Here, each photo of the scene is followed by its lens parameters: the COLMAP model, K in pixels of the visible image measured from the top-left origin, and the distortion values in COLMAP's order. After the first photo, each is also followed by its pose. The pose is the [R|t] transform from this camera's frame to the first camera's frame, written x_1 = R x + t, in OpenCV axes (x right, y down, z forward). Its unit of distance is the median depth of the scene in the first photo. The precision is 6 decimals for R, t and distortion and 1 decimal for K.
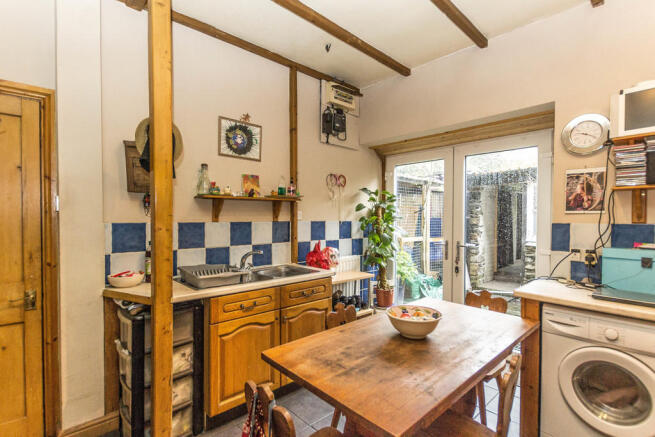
lens RADIAL K [[310.7, 0, 329.6], [0, 310.7, 221.5], [0, 0, 1]] dist [0.000642, -0.000028]
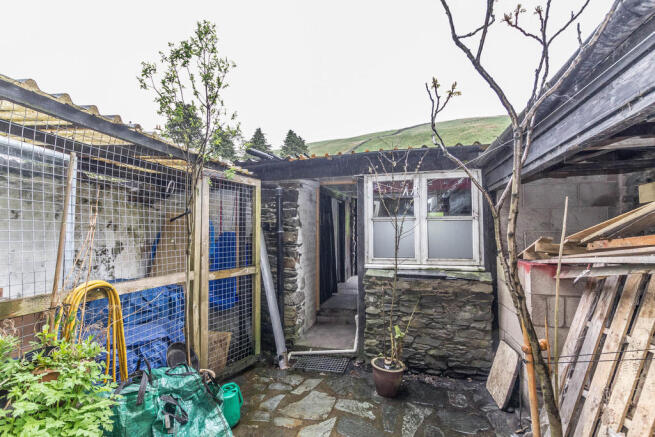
lens RADIAL K [[310.7, 0, 328.4], [0, 310.7, 221.8], [0, 0, 1]] dist [0.000642, -0.000028]
pose [[0.843671, 0.010009, 0.536767, 0.200933], [0.014835, 0.999010, -0.041947, -0.004411], [-0.536655, 0.043352, 0.842687, 0.441079]]
